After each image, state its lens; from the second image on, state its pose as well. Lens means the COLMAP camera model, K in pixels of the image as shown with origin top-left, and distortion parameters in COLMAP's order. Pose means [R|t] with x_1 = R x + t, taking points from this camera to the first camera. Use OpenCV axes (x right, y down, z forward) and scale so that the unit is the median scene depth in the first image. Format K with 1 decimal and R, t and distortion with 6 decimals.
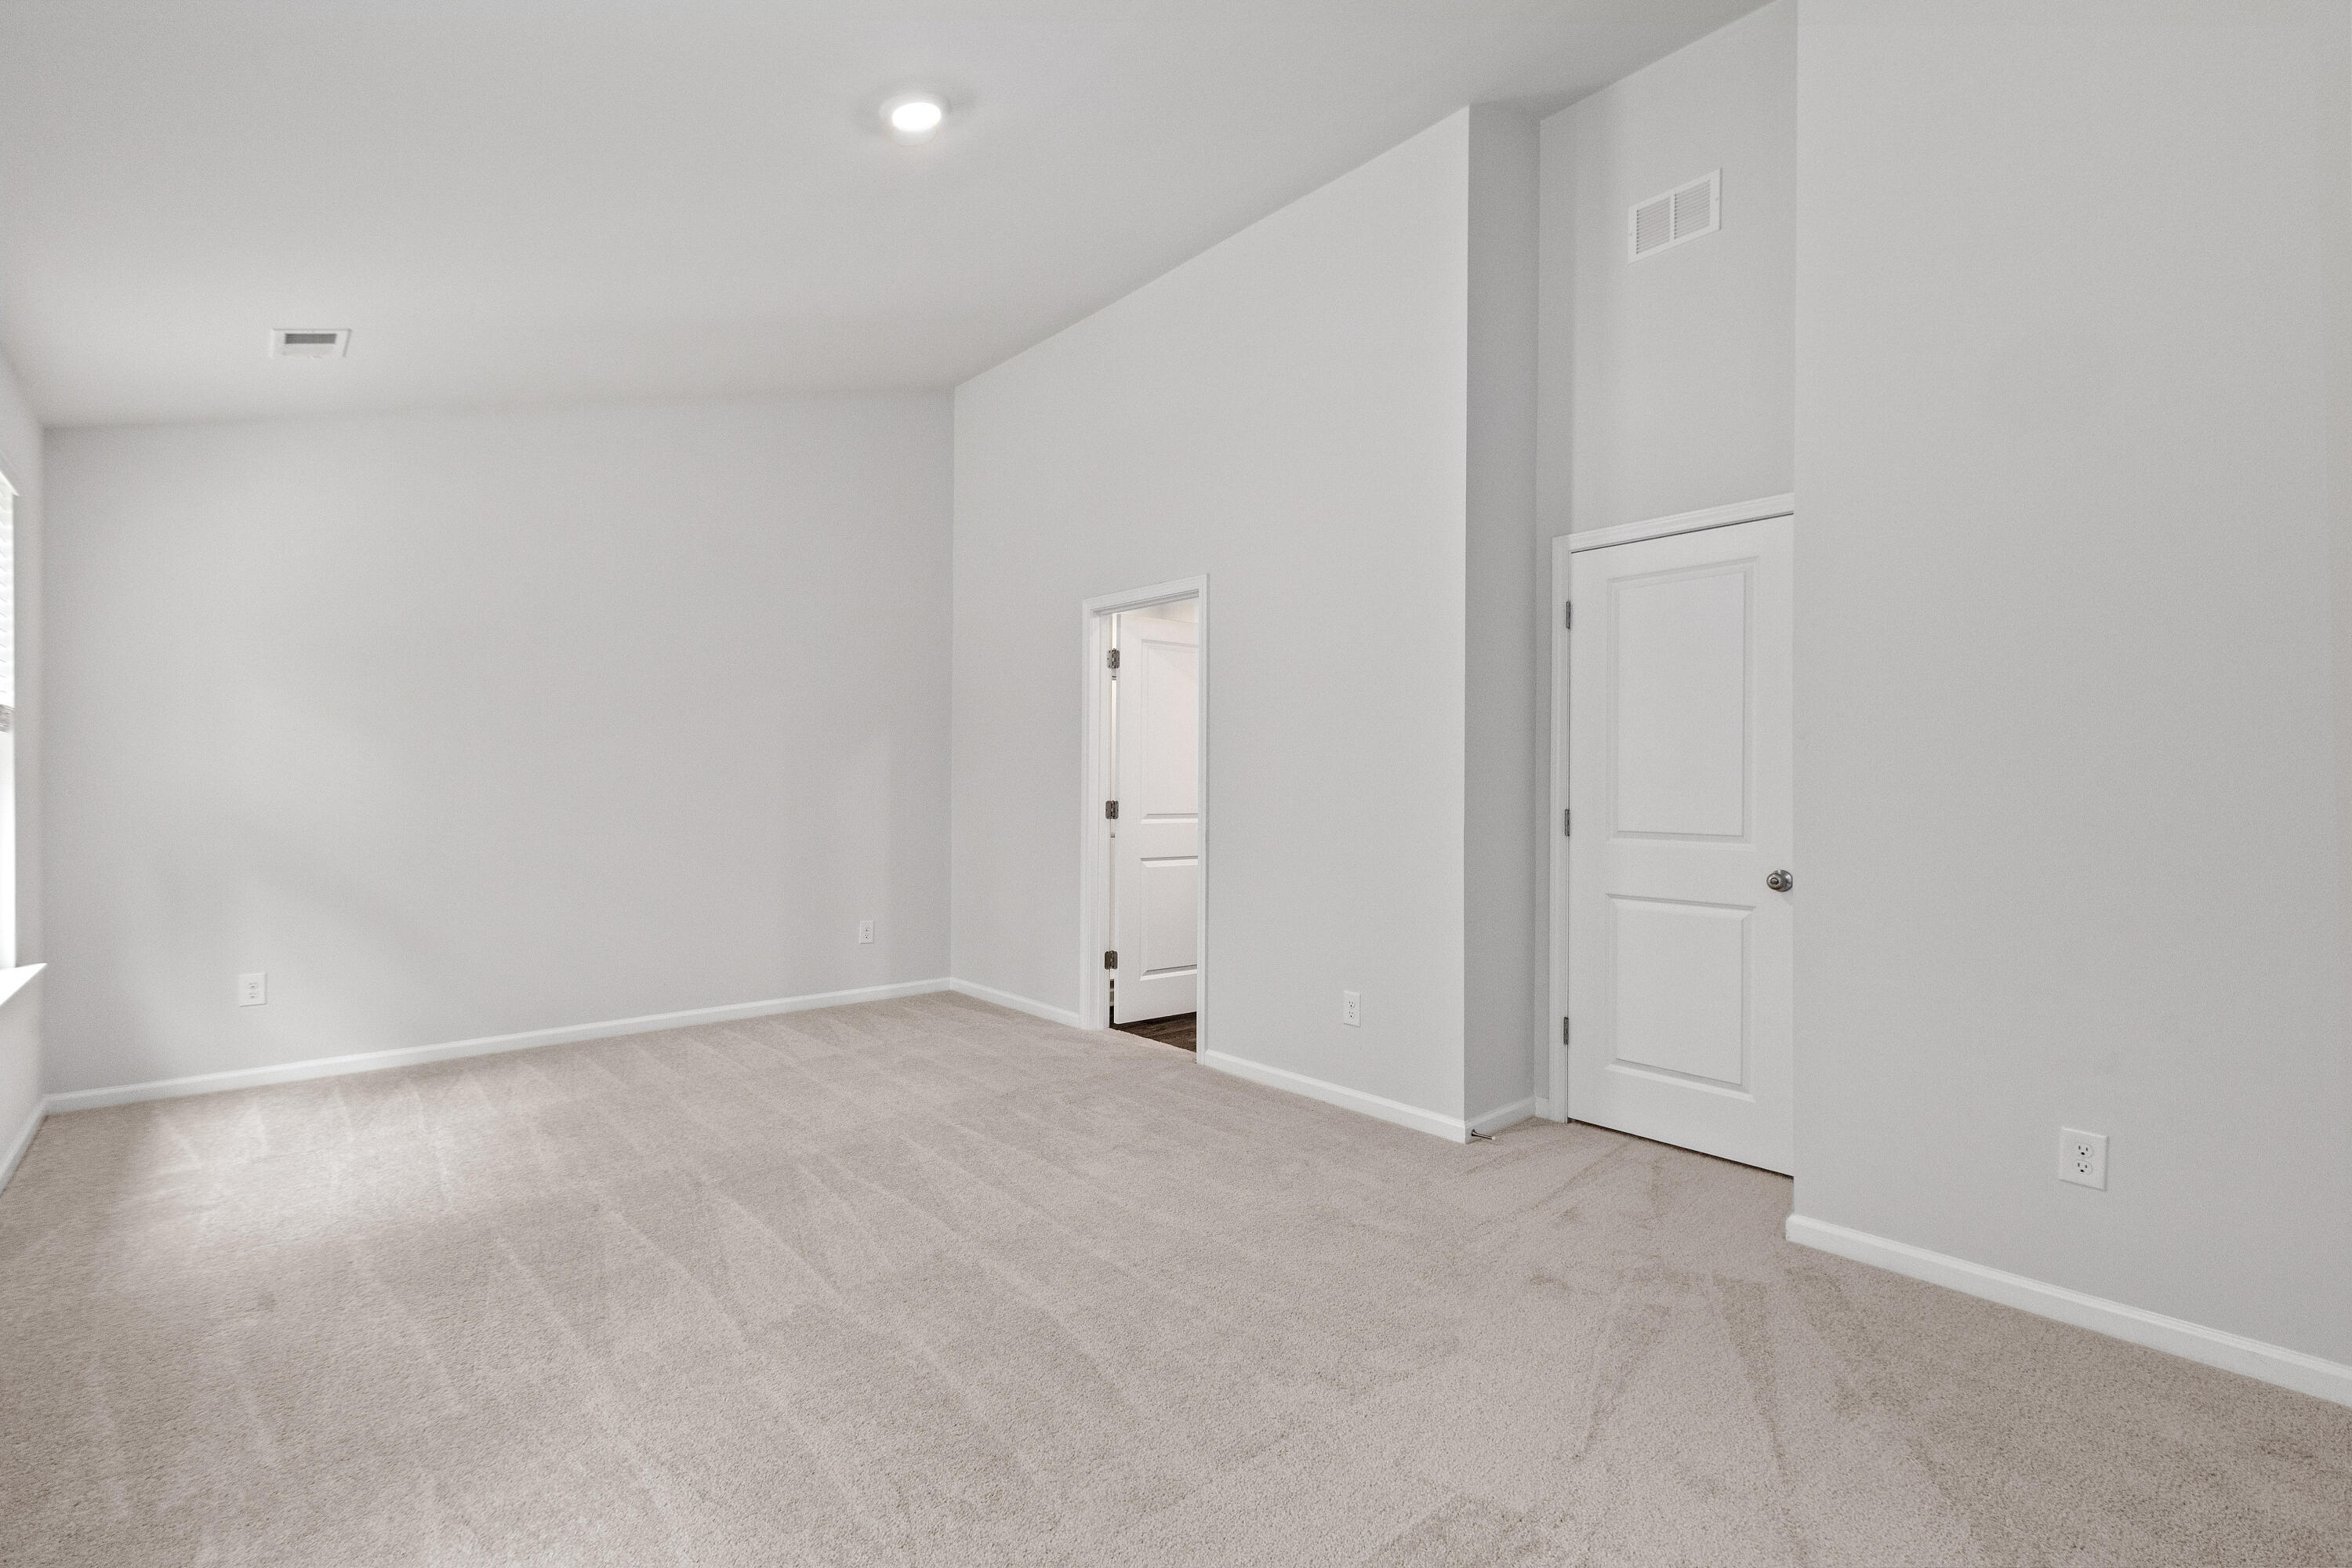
lens RADIAL K [[1068.6, 0, 1170.2], [0, 1068.6, 762.4], [0, 0, 1]] dist [0.000688, 0.000092]
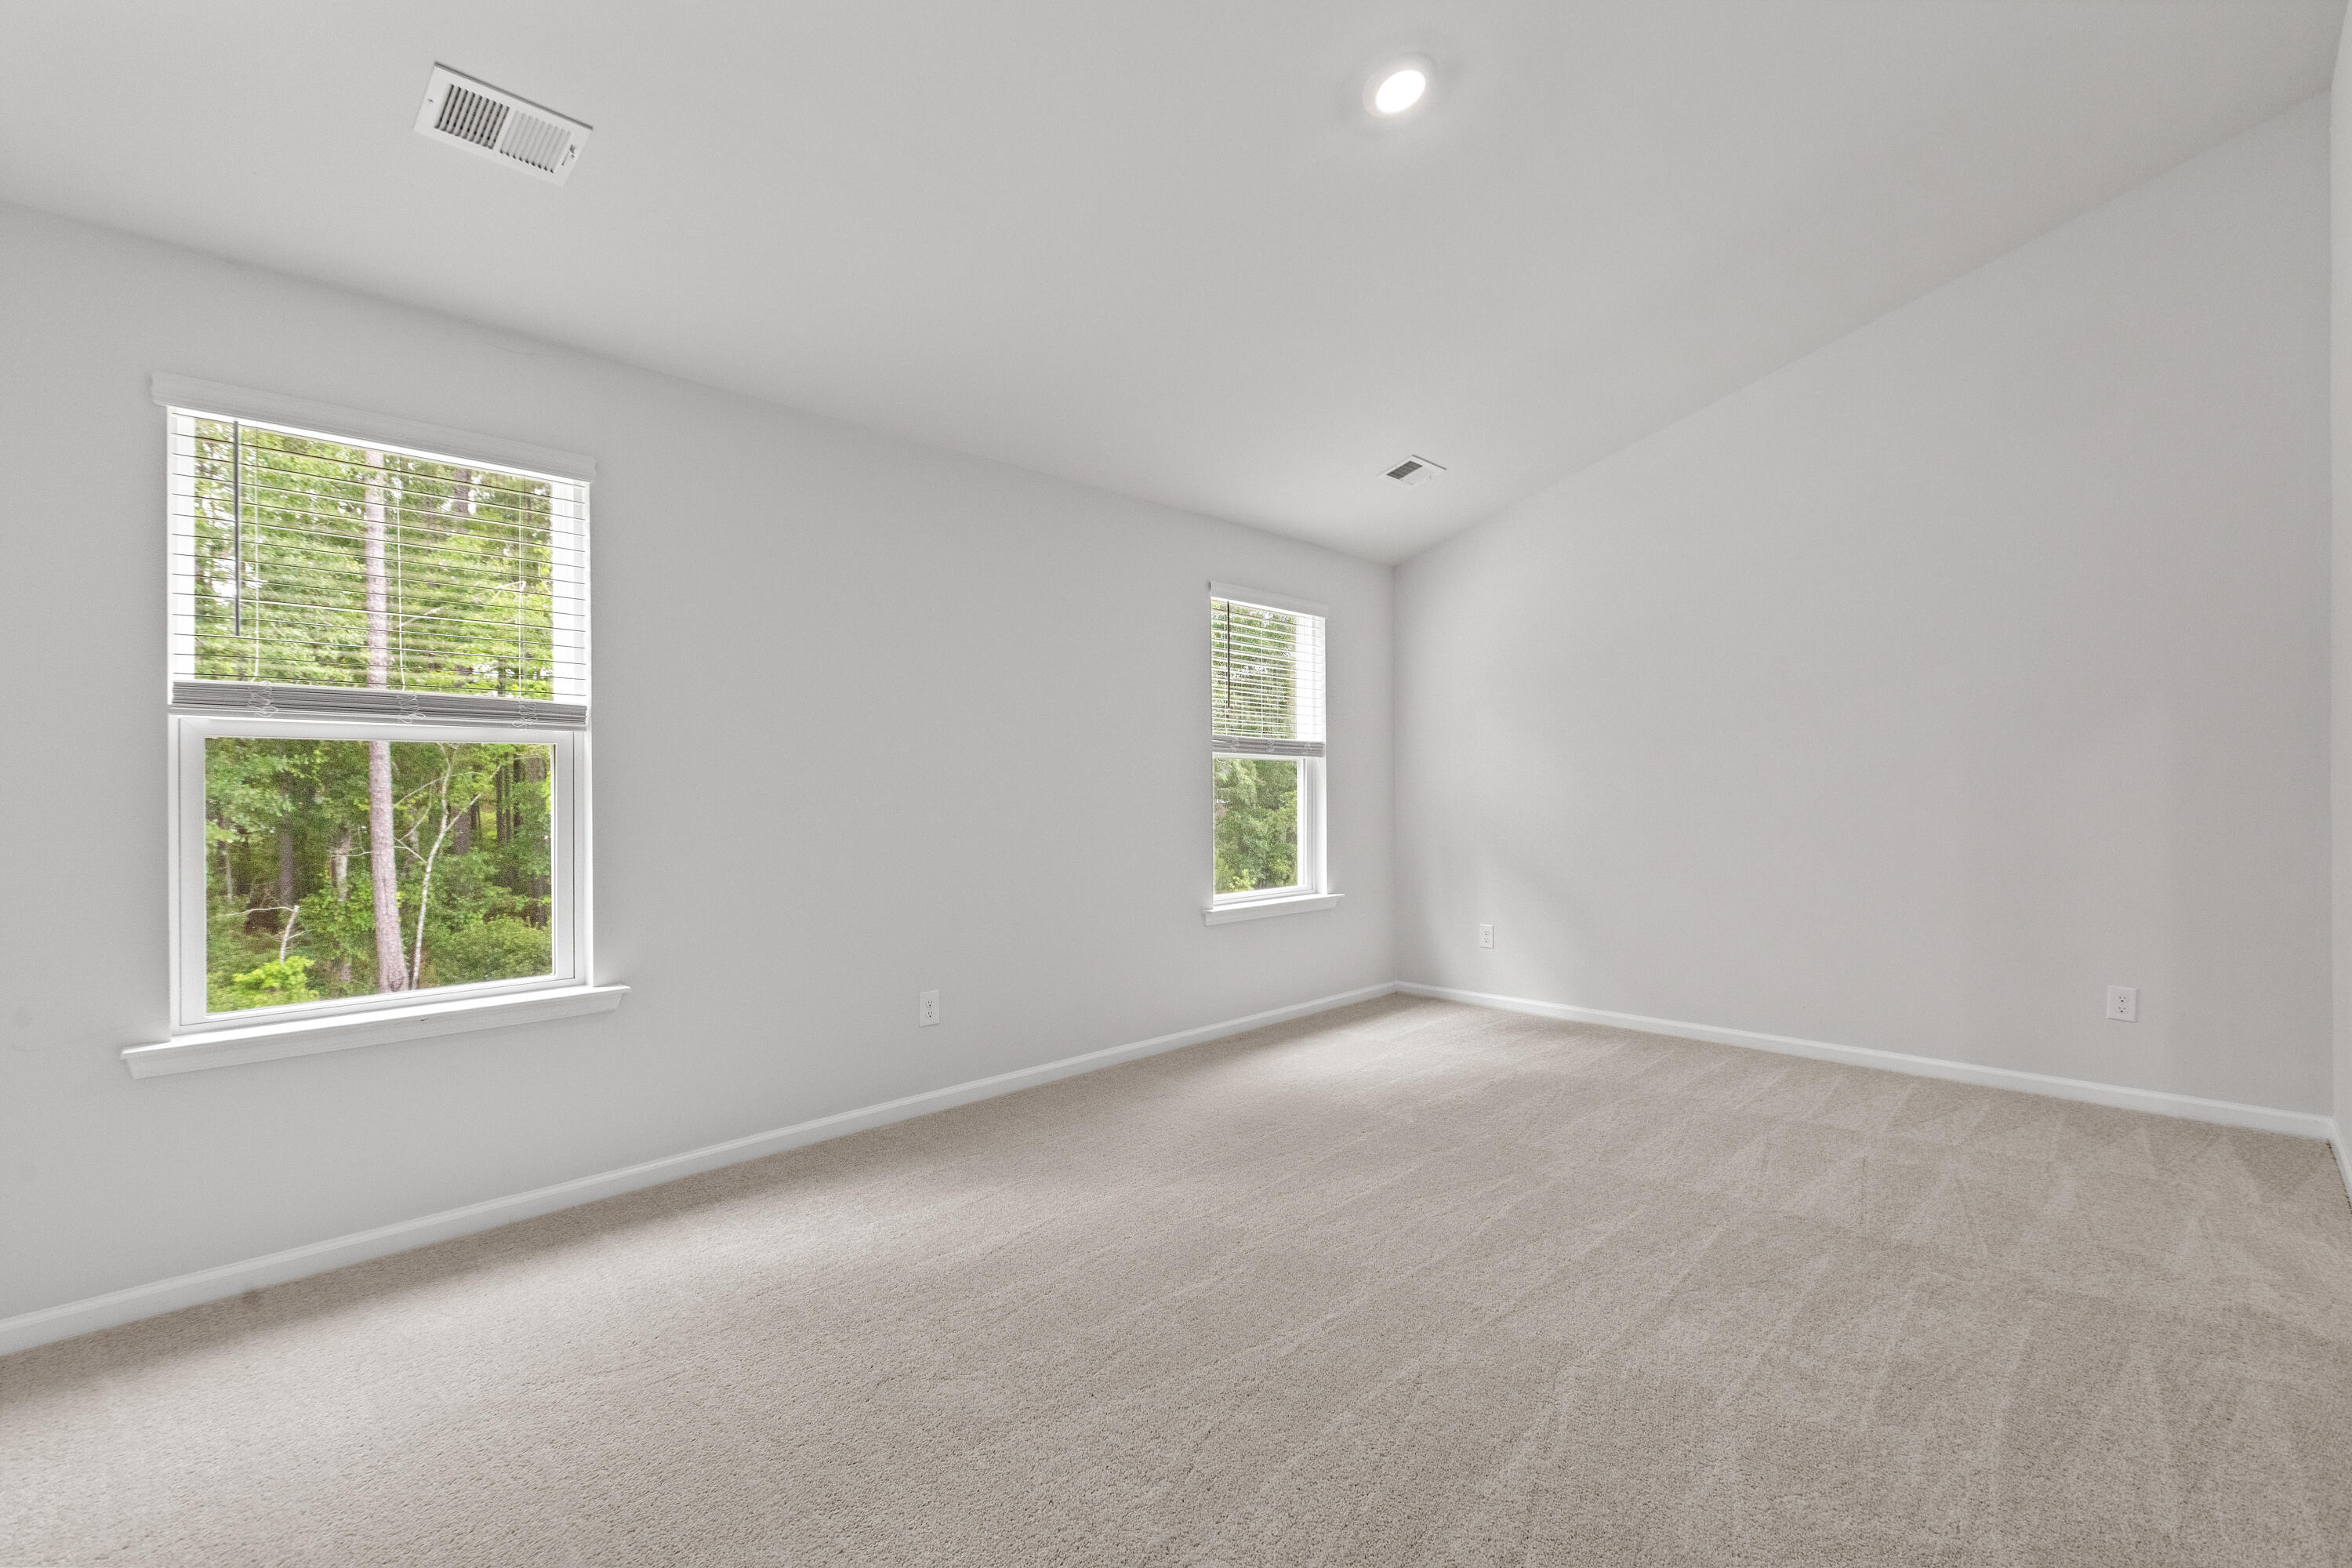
lens RADIAL K [[1068.6, 0, 1170.2], [0, 1068.6, 762.4], [0, 0, 1]] dist [0.000688, 0.000092]
pose [[0.075134, -0.027196, -0.996803, 0.544103], [0.020159, 0.999465, -0.025750, 0.018212], [0.996970, -0.018160, 0.075642, 0.555623]]
